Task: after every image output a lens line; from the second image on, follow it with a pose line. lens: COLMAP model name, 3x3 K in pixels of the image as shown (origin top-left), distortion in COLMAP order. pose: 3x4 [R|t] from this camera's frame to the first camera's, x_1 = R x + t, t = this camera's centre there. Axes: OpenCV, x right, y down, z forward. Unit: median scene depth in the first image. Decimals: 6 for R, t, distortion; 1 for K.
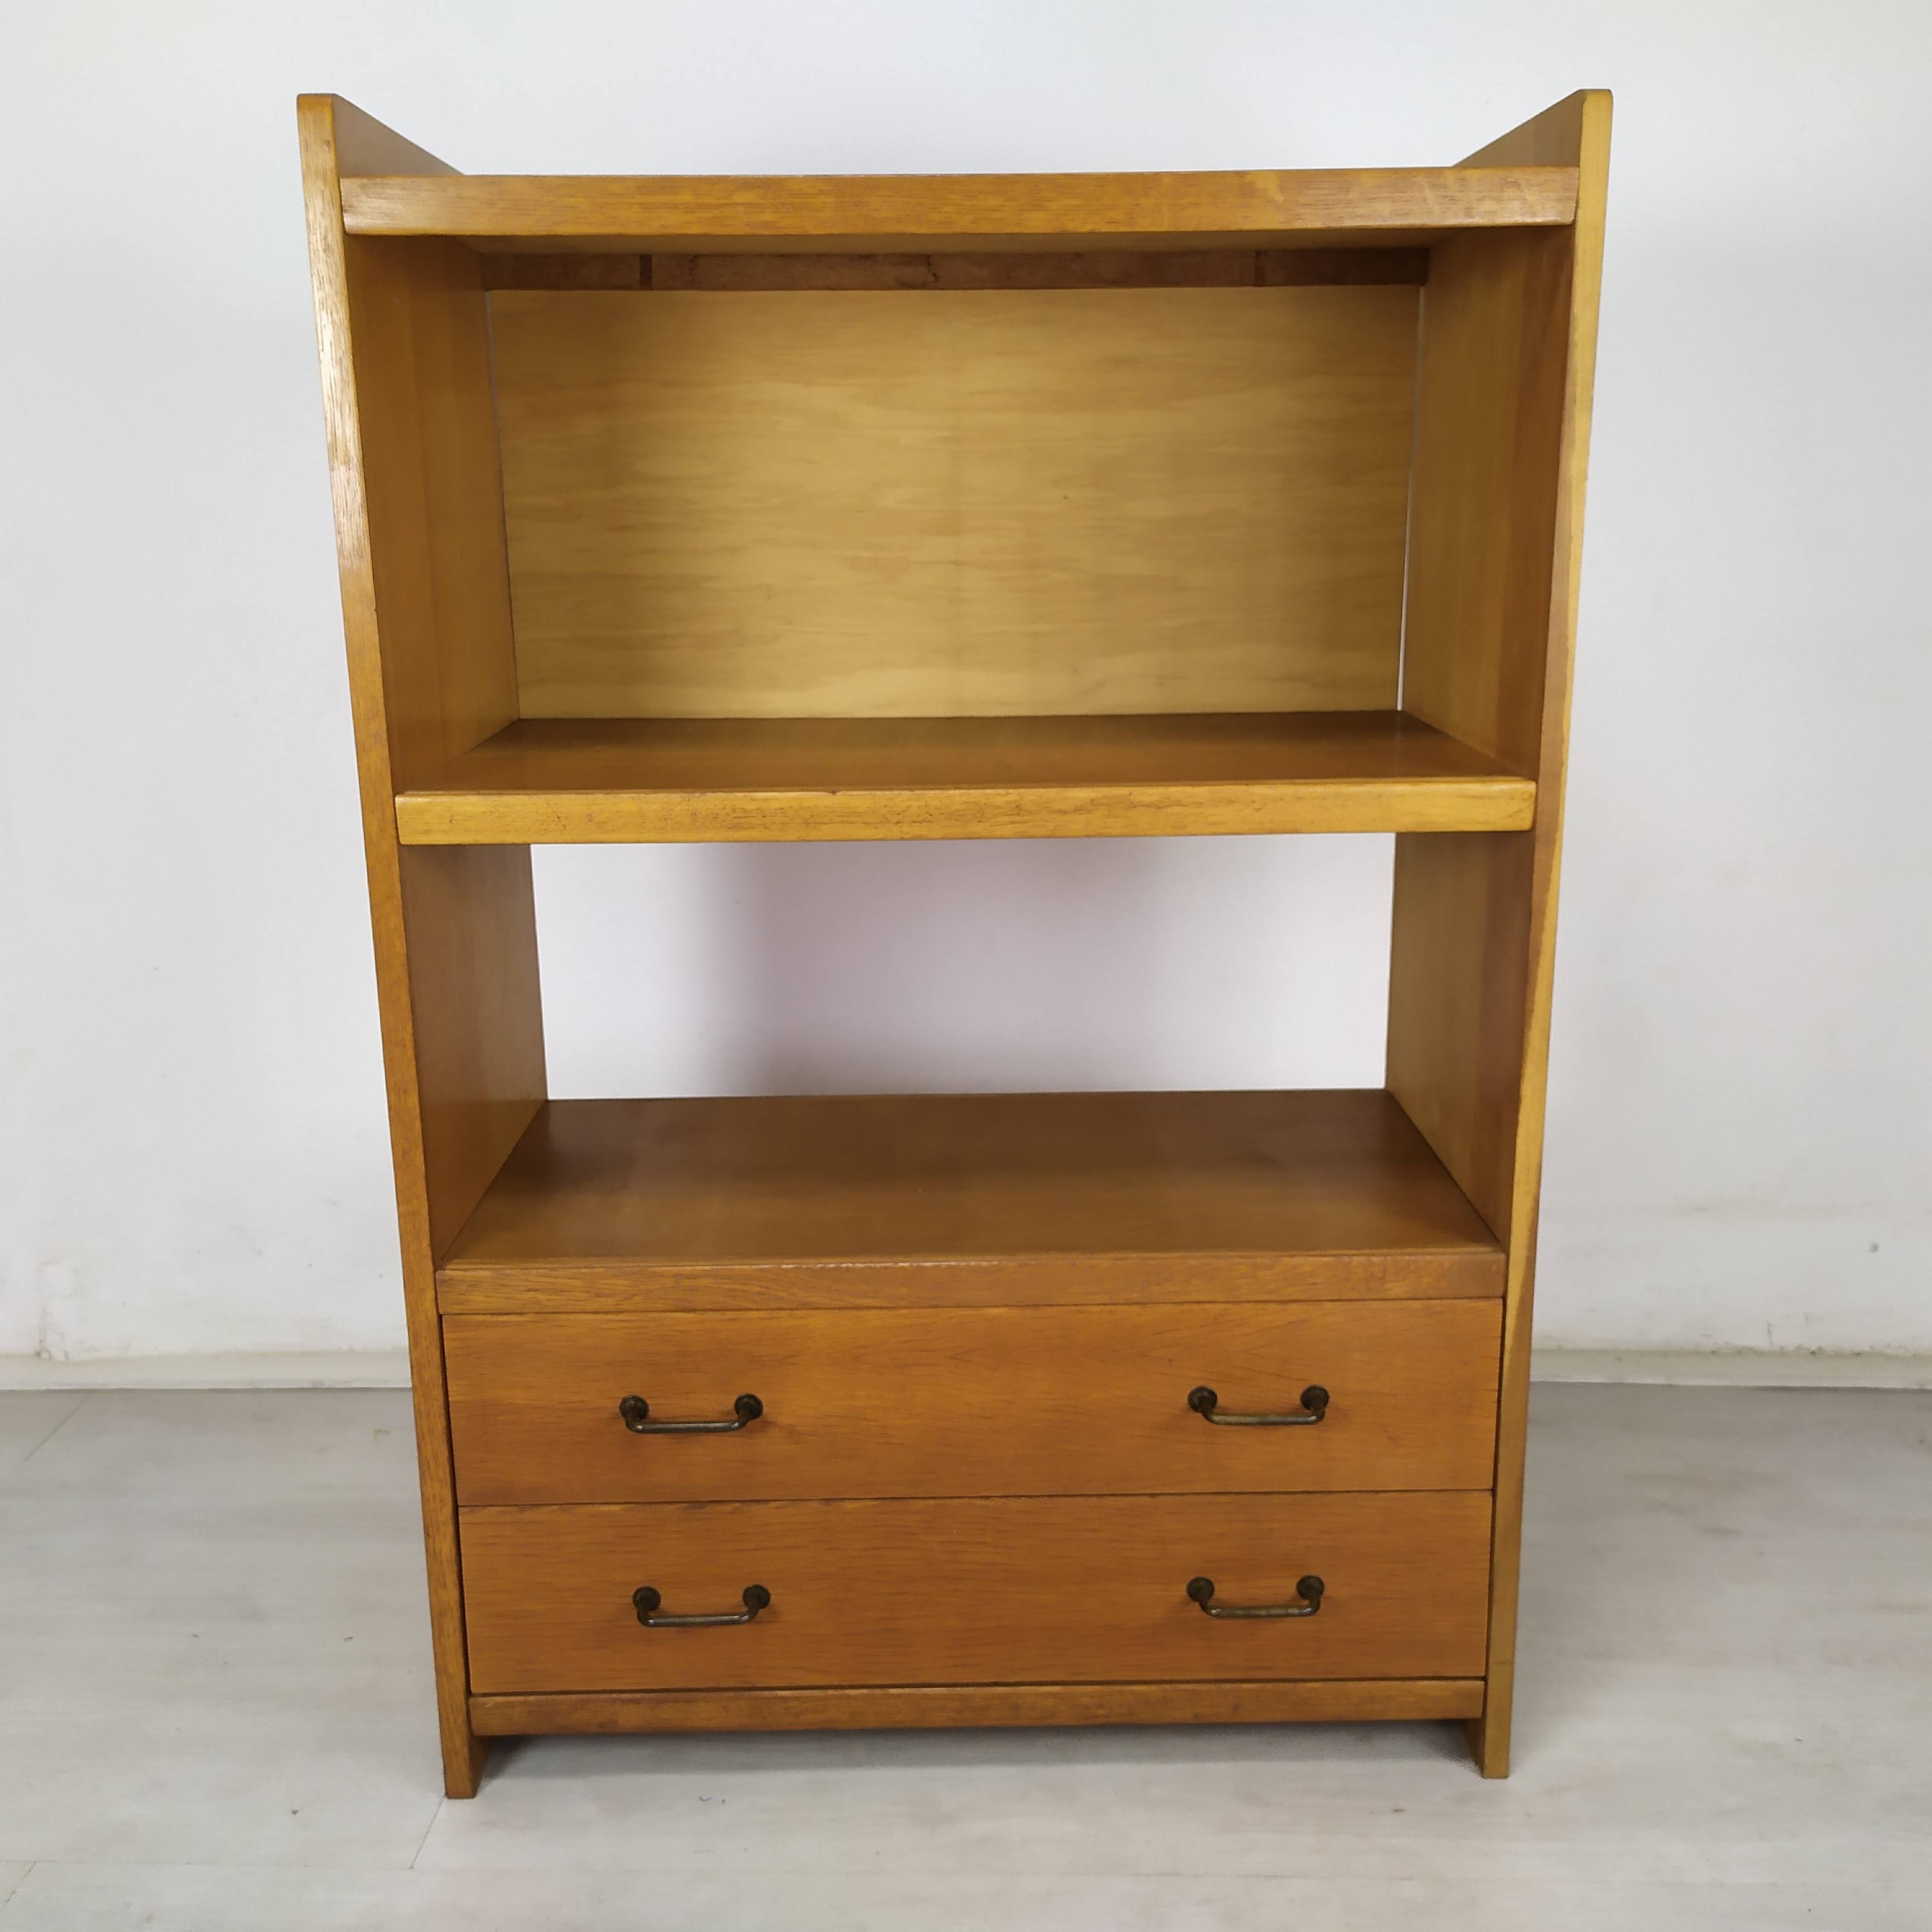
lens RADIAL K [[1995.3, 0, 971.1], [0, 1995.3, 996.3], [0, 0, 1]] dist [0.018150, 0.034758]
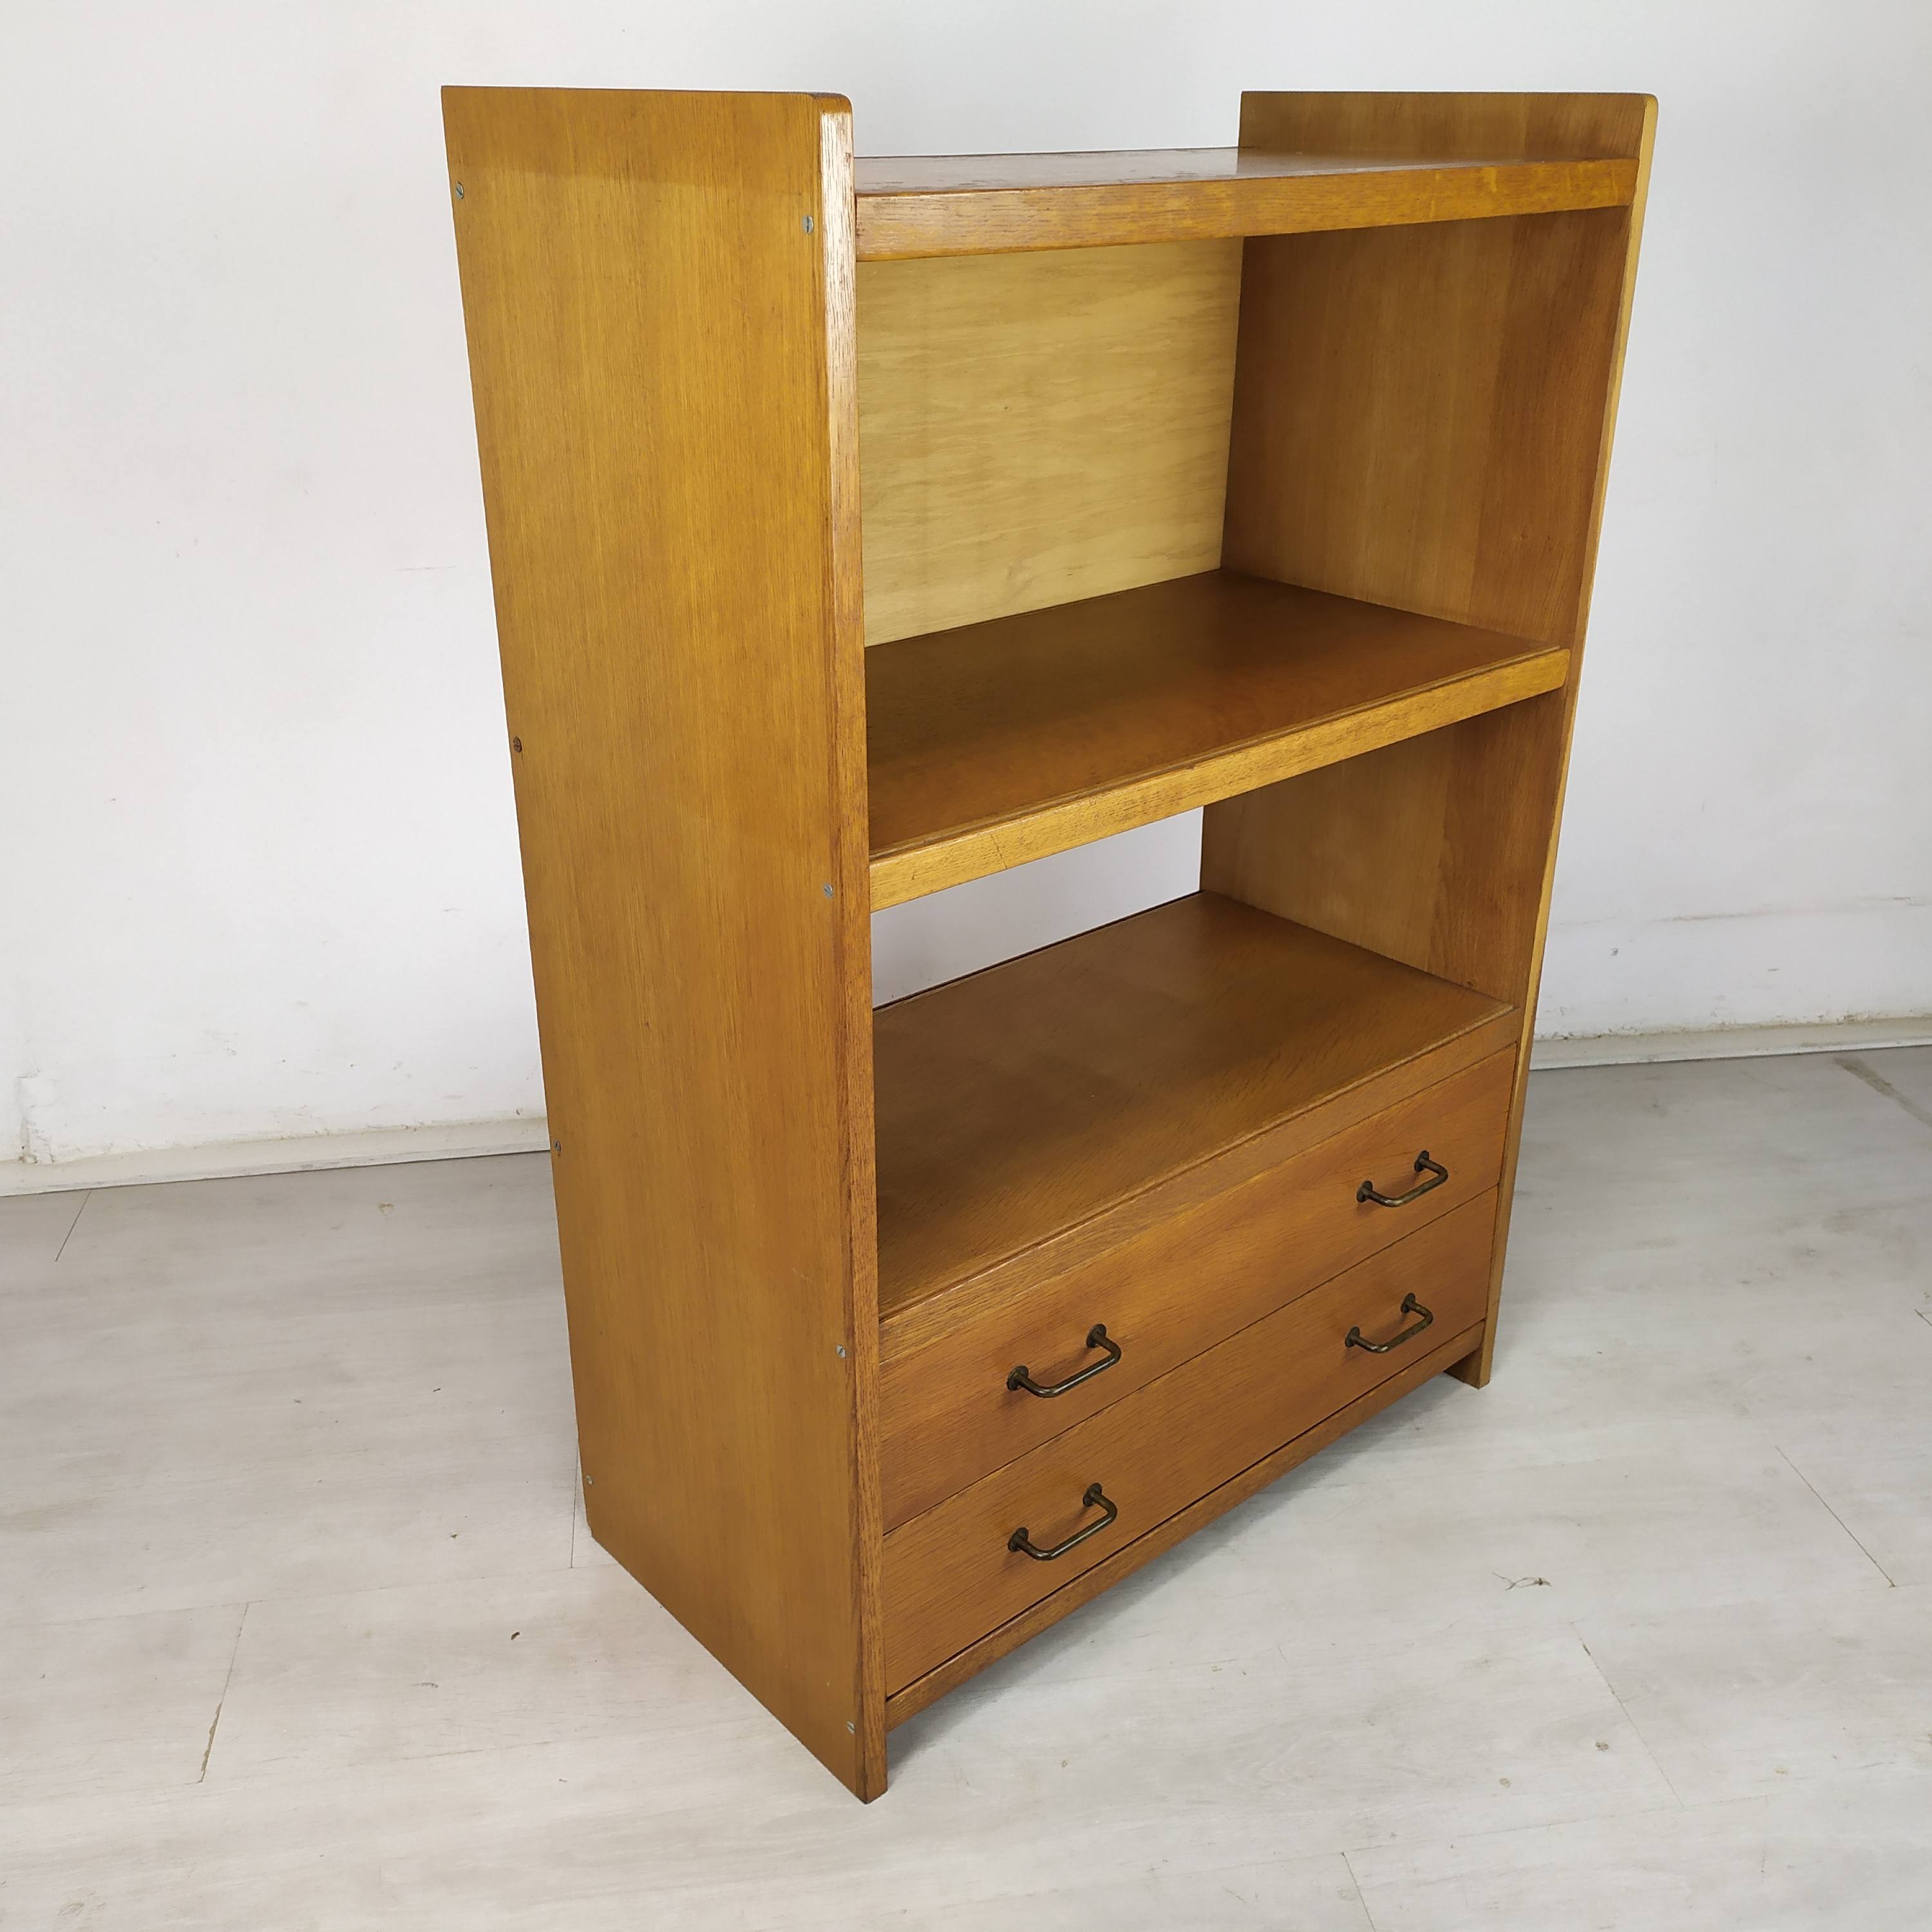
lens RADIAL K [[1995.3, 0, 971.1], [0, 1995.3, 996.3], [0, 0, 1]] dist [0.018150, 0.034758]
pose [[0.751233, -0.266649, 0.603778, -0.771794], [0.156091, 0.960587, 0.230017, -0.230560], [-0.641315, -0.078552, 0.763246, 0.240998]]
